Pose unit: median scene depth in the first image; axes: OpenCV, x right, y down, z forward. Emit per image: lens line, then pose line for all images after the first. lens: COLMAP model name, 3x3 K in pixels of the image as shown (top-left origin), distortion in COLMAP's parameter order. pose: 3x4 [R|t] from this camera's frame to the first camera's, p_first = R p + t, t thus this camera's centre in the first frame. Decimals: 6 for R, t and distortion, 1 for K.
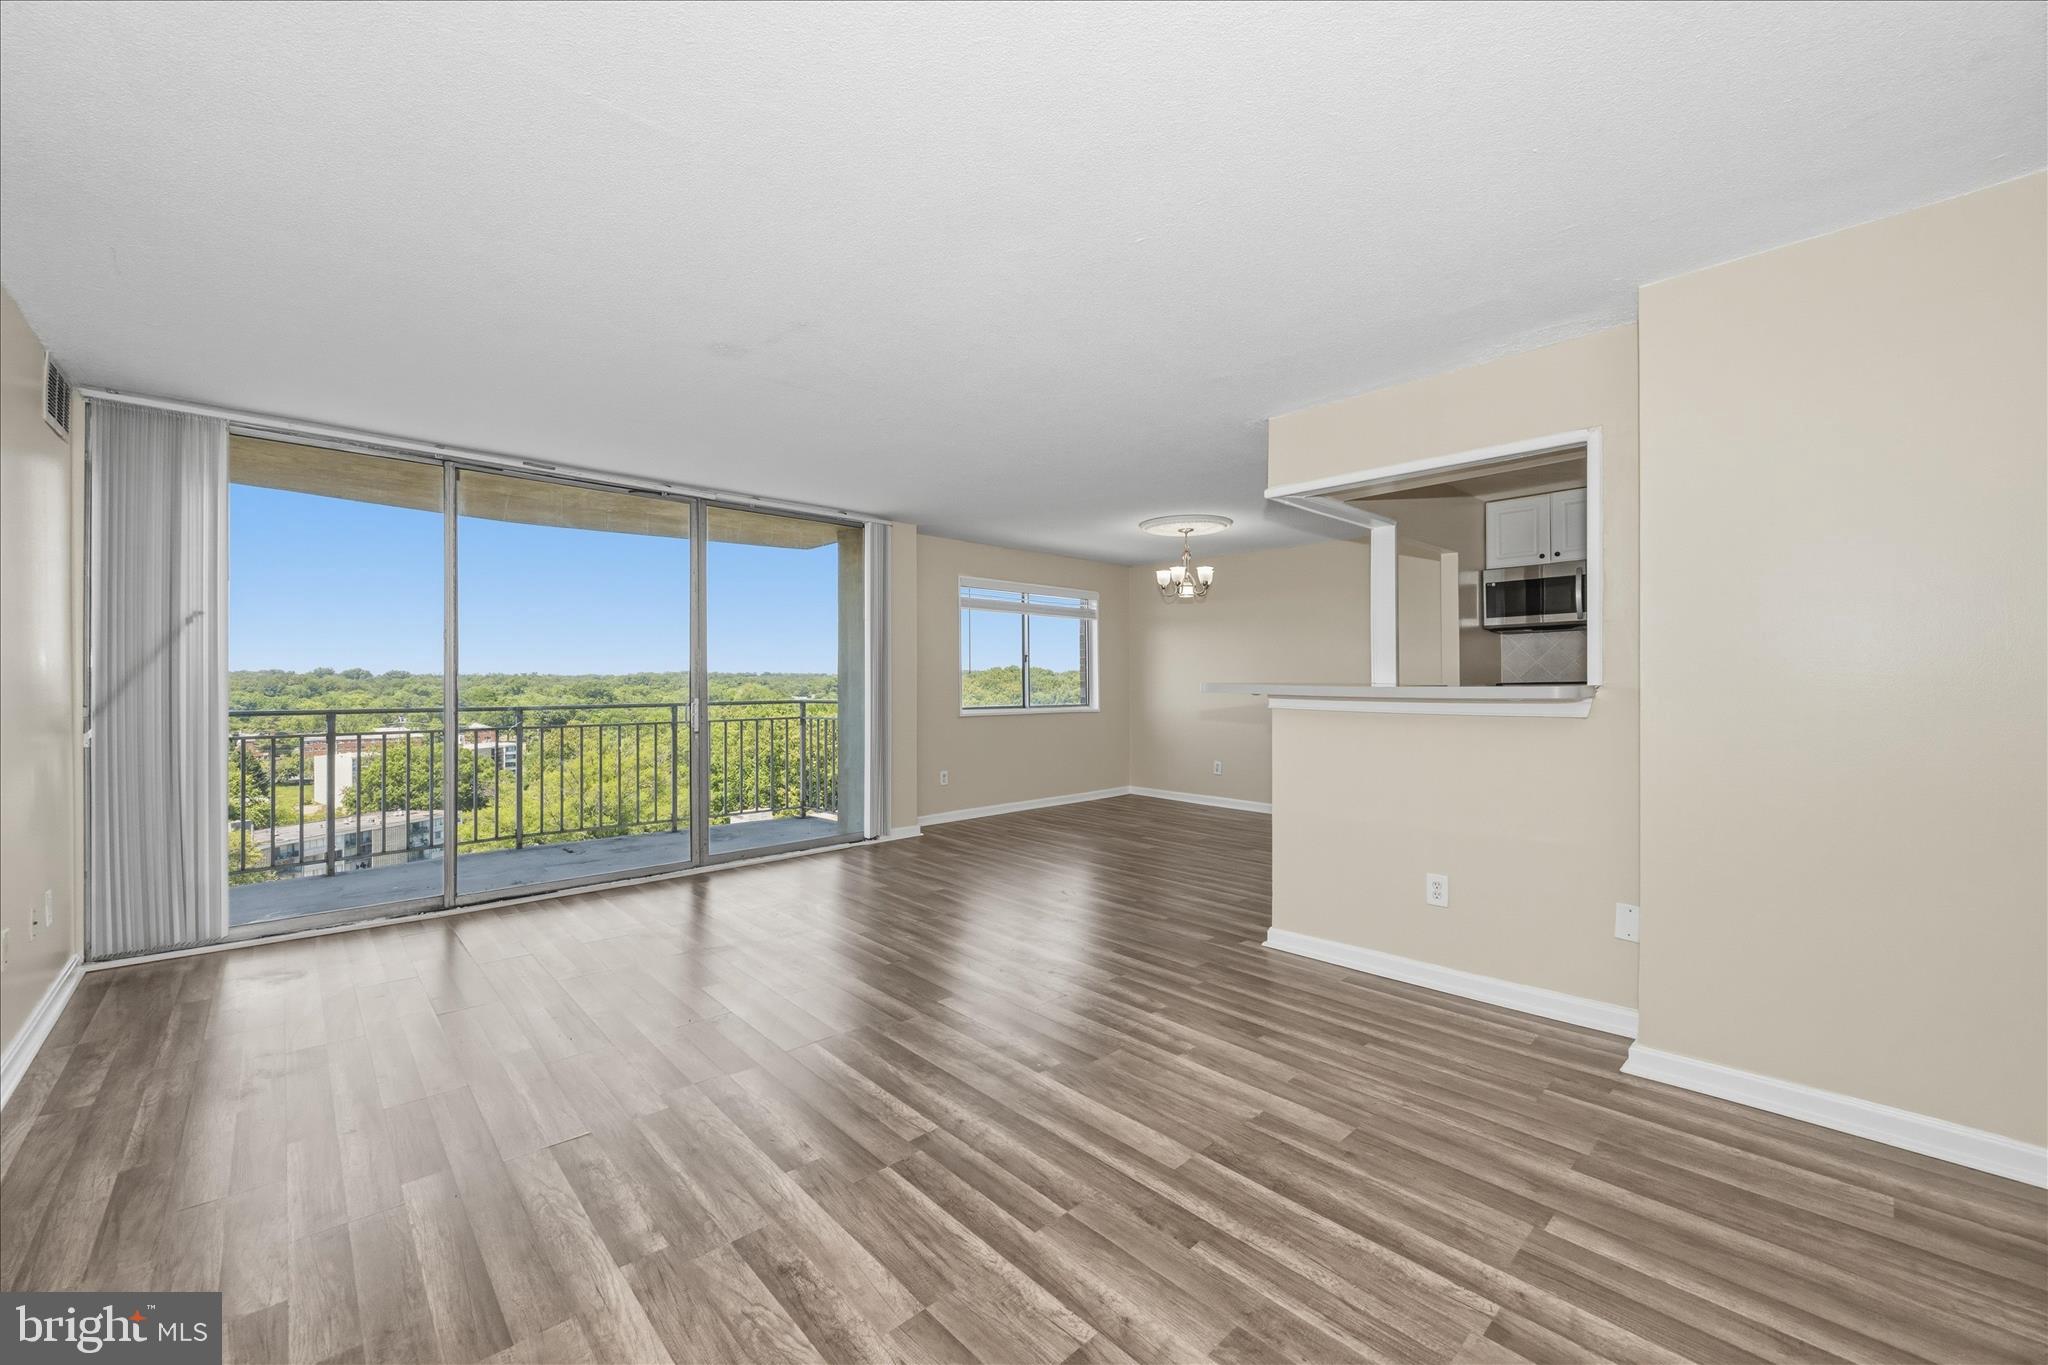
lens RADIAL K [[806.4, 0, 1029.5], [0, 806.4, 686.6], [0, 0, 1]] dist [-0.000492, -0.000114]
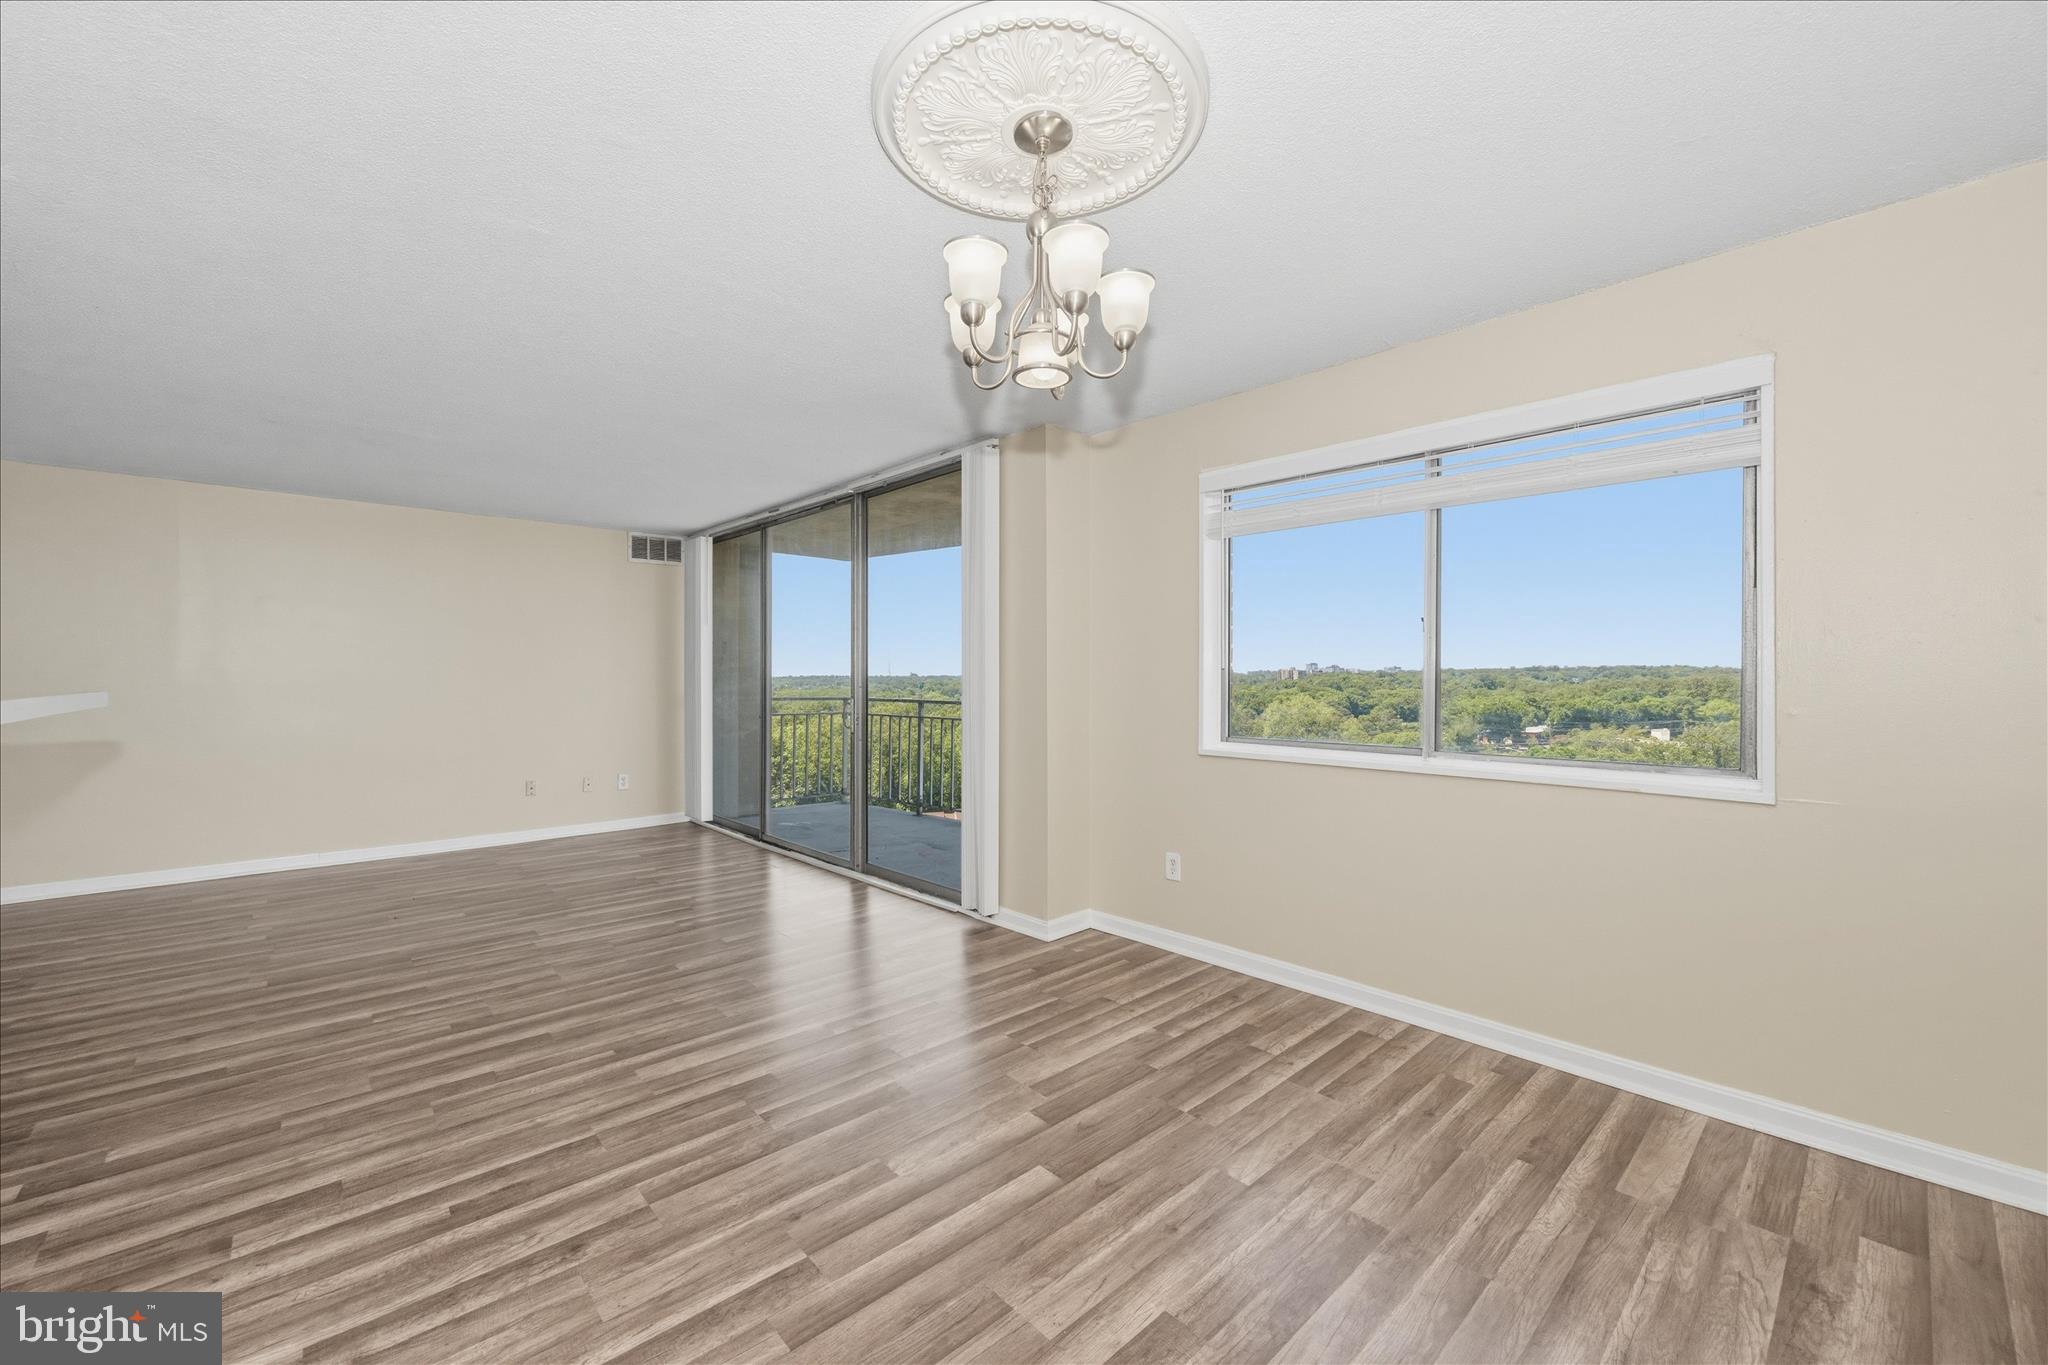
lens RADIAL K [[807.1, 0, 1023.8], [0, 807.1, 688.2], [0, 0, 1]] dist [-0.000838, -0.000209]
pose [[-0.012993, 0.014996, -0.999803, 0.832940], [-0.006852, 0.999863, 0.015086, -0.020533], [0.999892, 0.007046, -0.012889, 1.788261]]
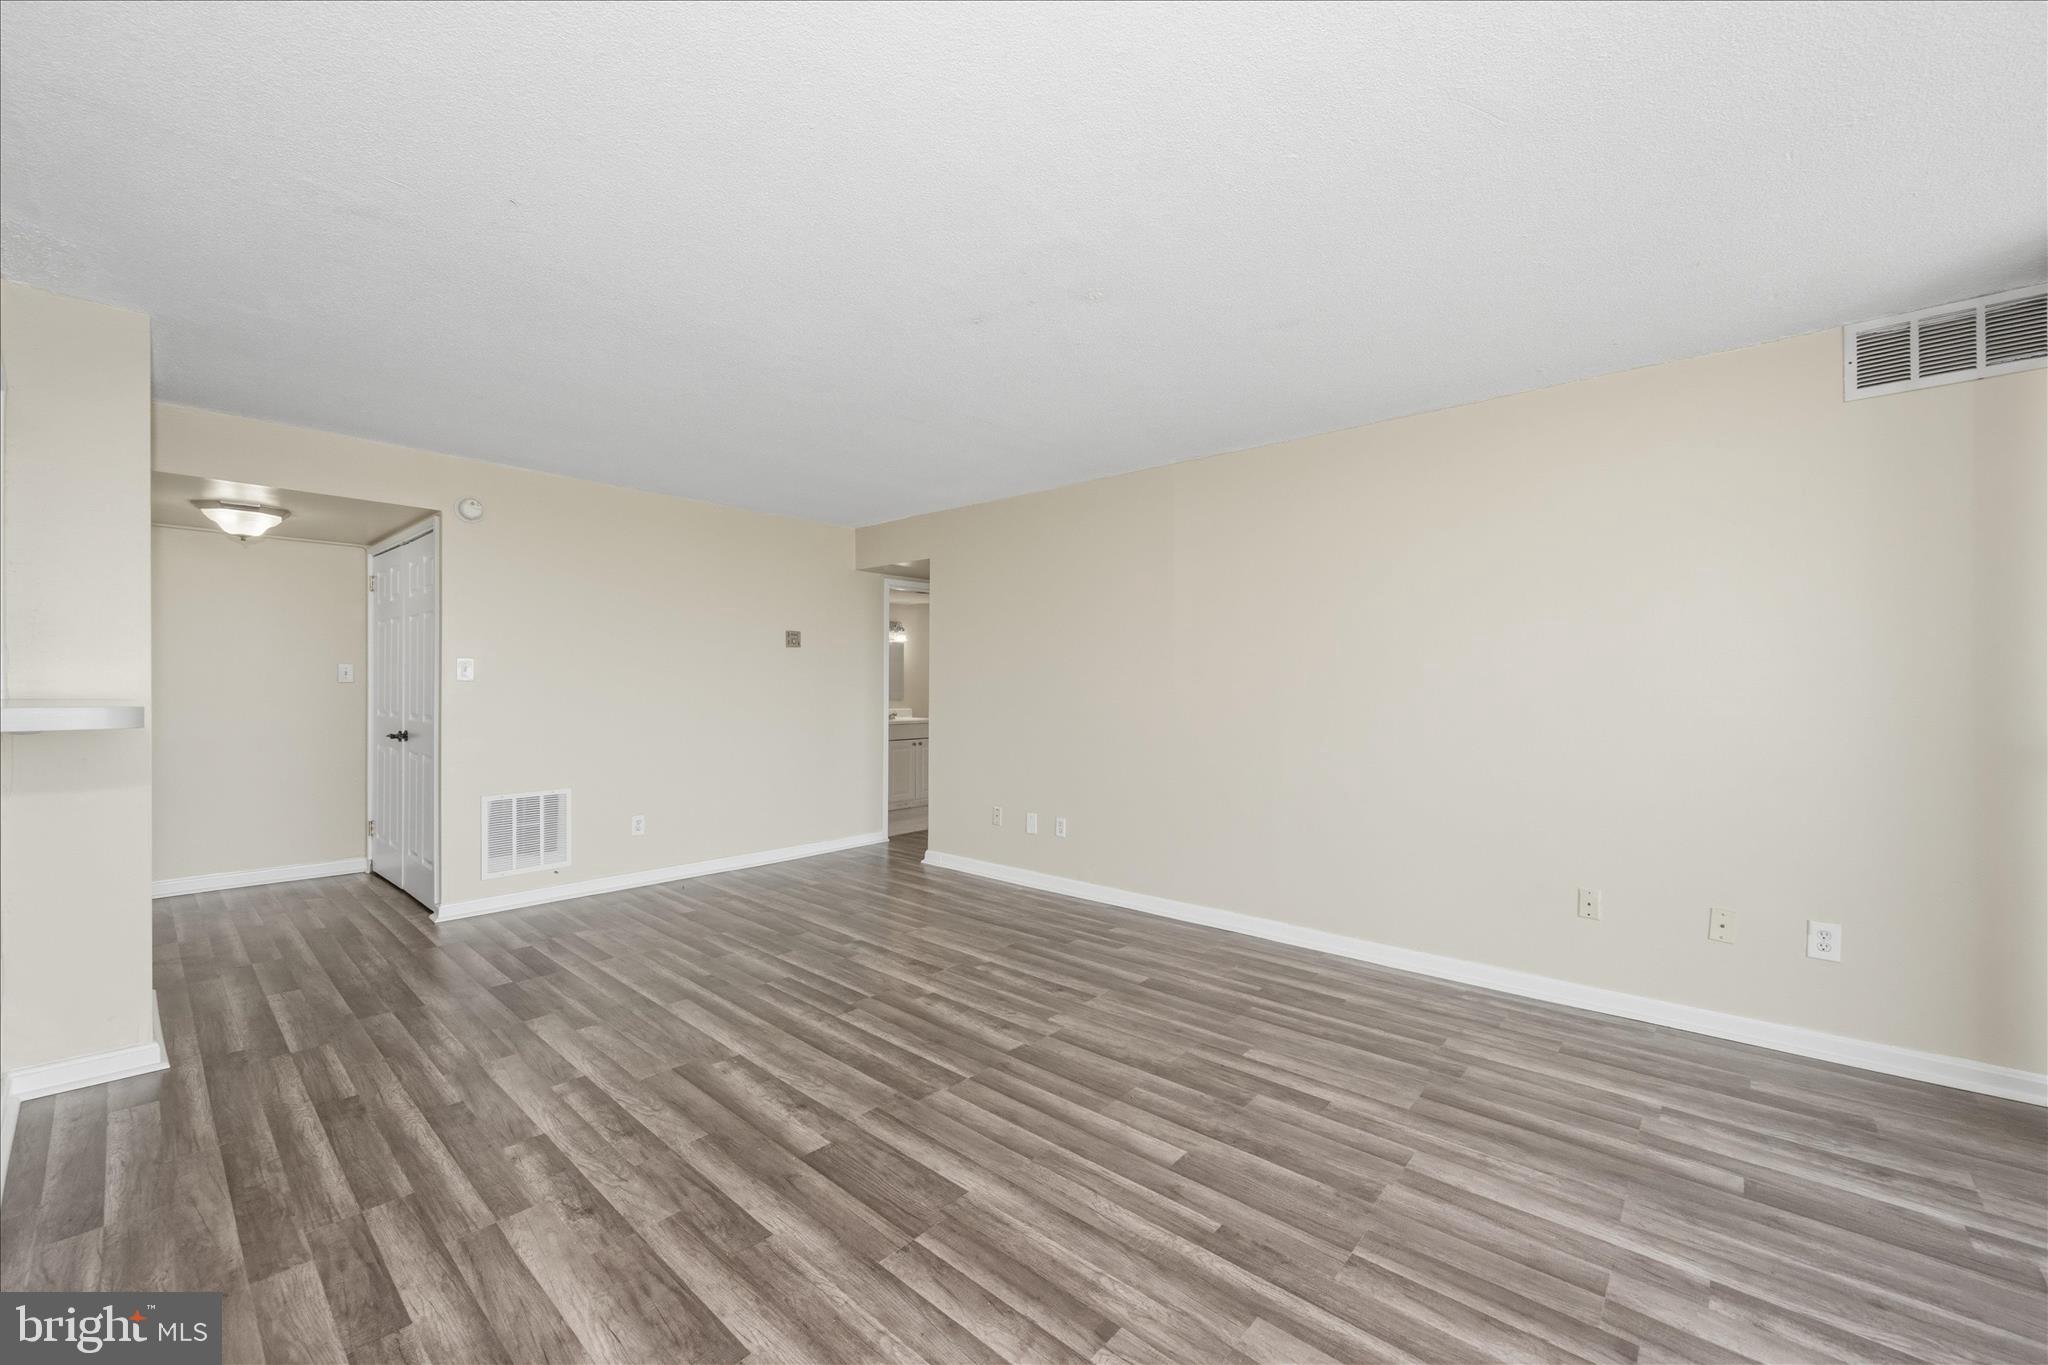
lens RADIAL K [[806.9, 0, 1027.0], [0, 806.9, 676.6], [0, 0, 1]] dist [-0.003313, -0.000175]
pose [[-0.995481, -0.001272, -0.094952, -0.194019], [-0.000955, 0.999994, -0.003384, -0.018282], [0.094956, -0.003278, -0.995476, 1.531290]]
